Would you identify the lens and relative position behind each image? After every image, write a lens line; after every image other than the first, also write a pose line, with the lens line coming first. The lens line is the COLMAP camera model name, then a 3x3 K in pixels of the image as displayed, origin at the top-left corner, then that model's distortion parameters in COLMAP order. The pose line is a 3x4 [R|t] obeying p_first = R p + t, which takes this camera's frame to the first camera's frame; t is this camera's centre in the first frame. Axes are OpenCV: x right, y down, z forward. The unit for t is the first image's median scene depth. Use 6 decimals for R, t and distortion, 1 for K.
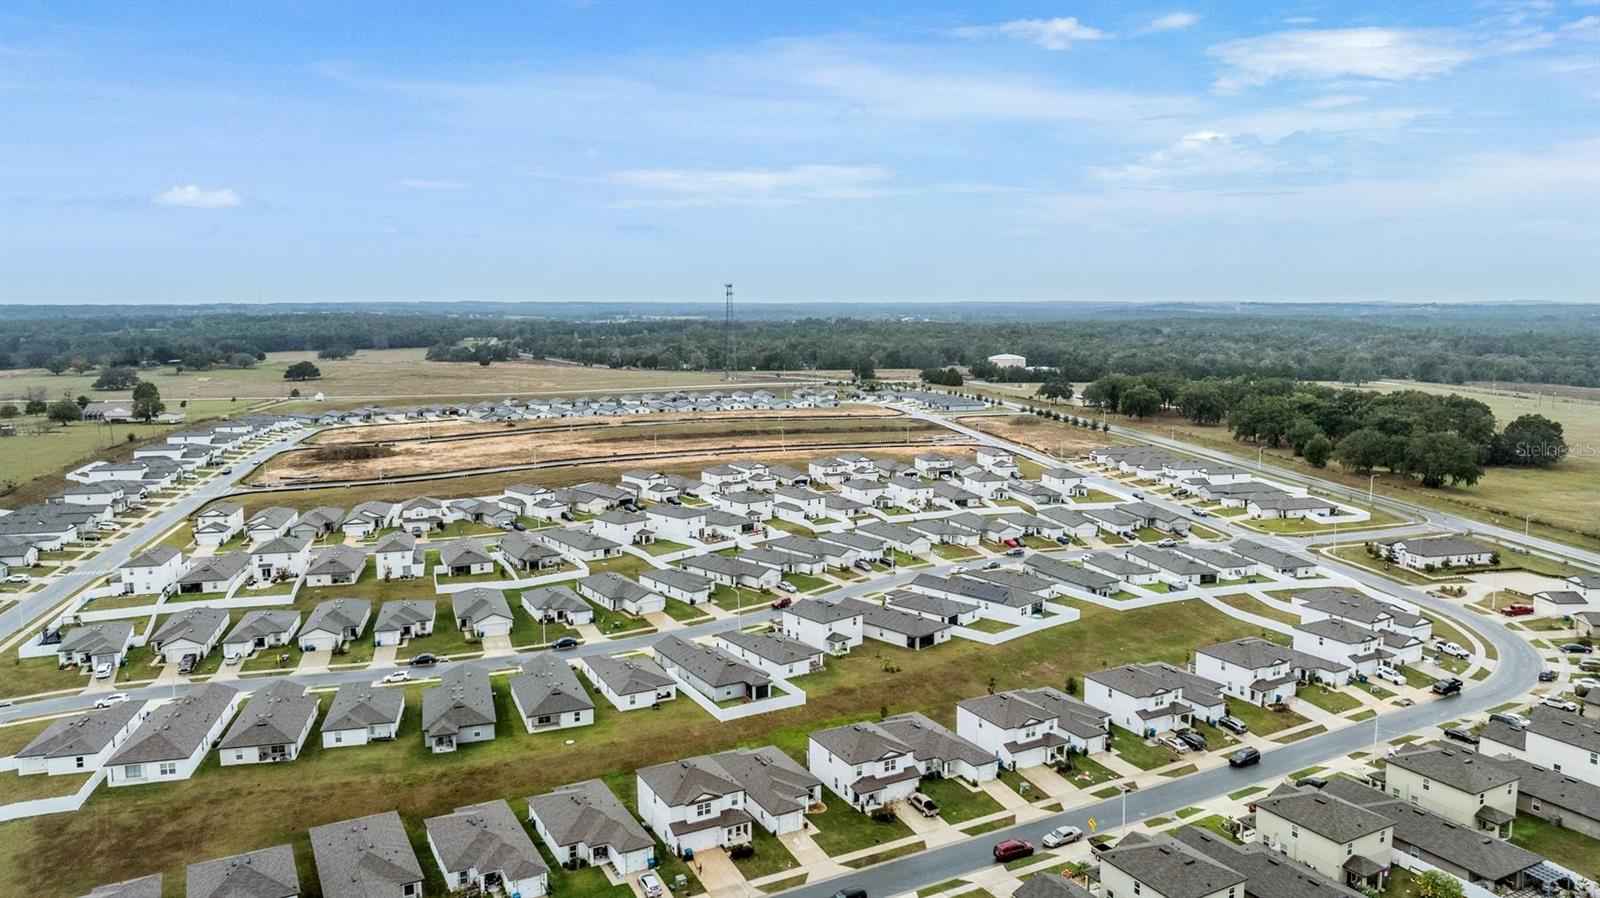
lens RADIAL K [[1160.9, 0, 825.1], [0, 1160.9, 447.2], [0, 0, 1]] dist [-0.015175, -0.008162]
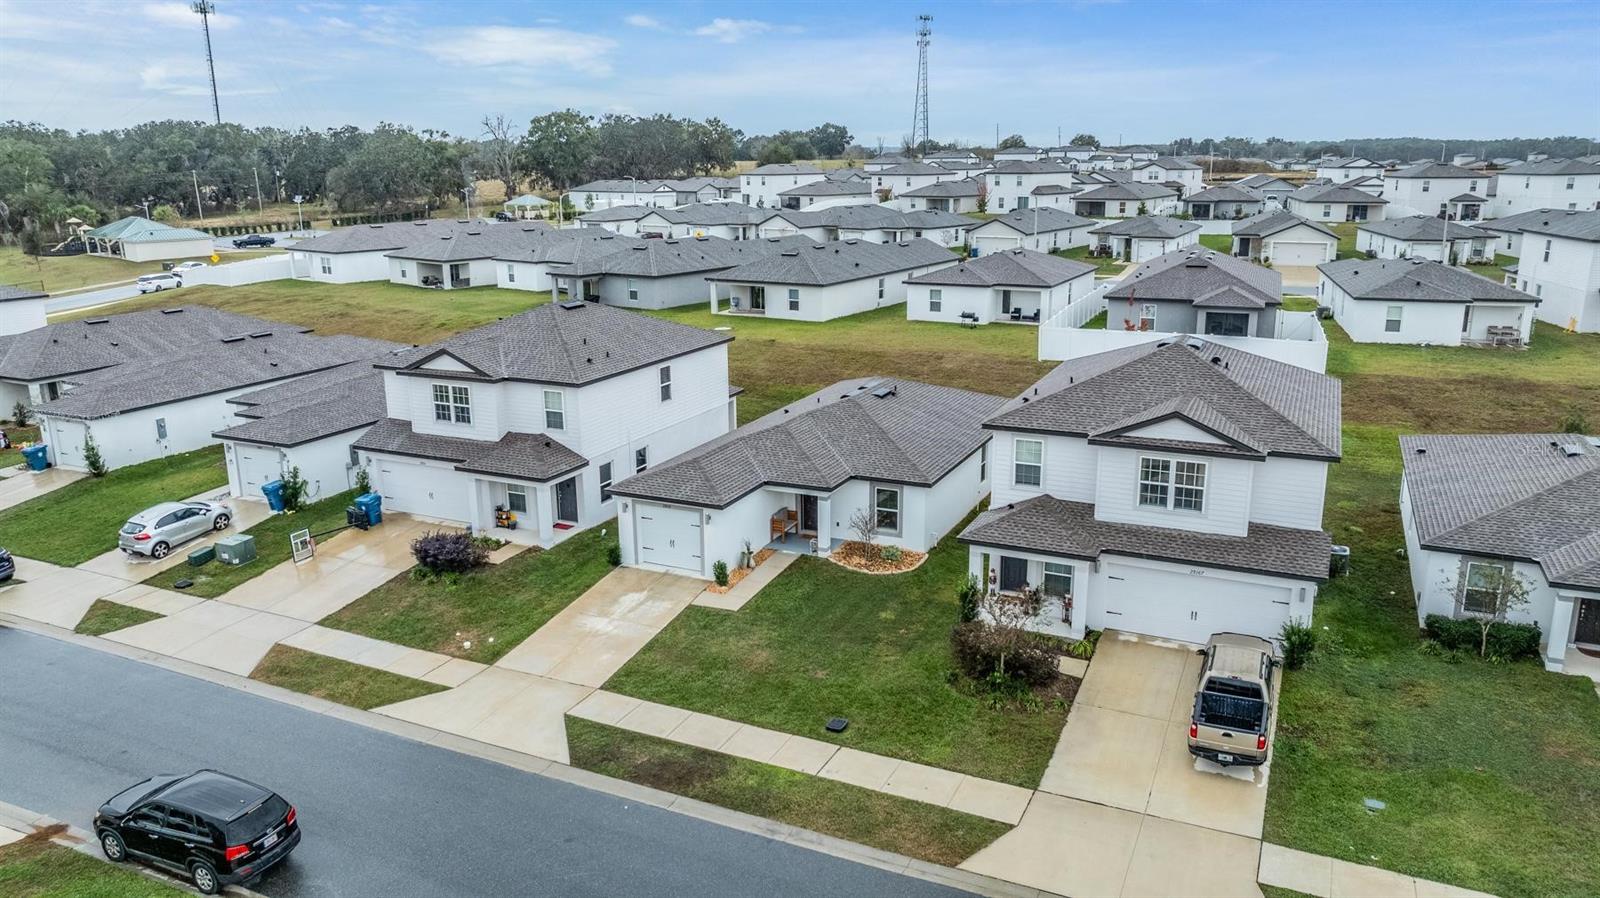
lens RADIAL K [[1114.0, 0, 762.6], [0, 1114.0, 455.3], [0, 0, 1]] dist [-0.014377, -0.005582]
pose [[0.567137, 0.208604, -0.796769, 0.127719], [-0.095683, 0.977531, 0.187823, 0.168029], [0.818047, -0.030284, 0.574354, 0.578096]]
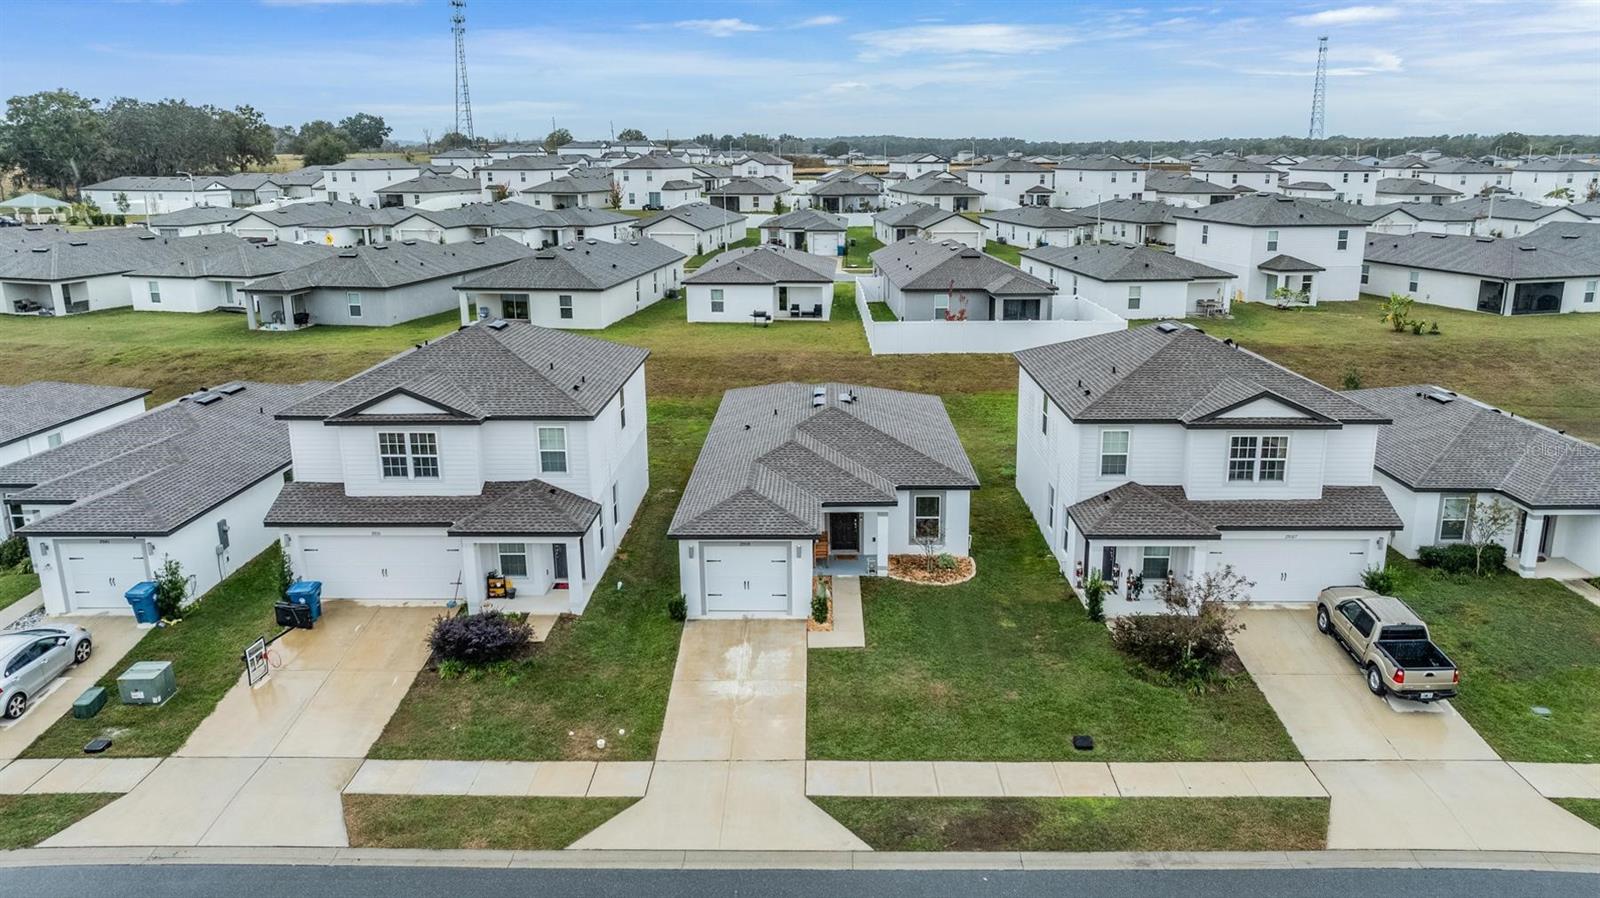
lens RADIAL K [[1147.0, 0, 800.0], [0, 1147.0, 449.0], [0, 0, 1]] dist [-0.021272, 0.004785]
pose [[0.866864, 0.127695, -0.481914, 0.062069], [-0.064773, 0.987295, 0.145095, 0.173538], [0.494319, -0.094563, 0.864122, 0.532293]]
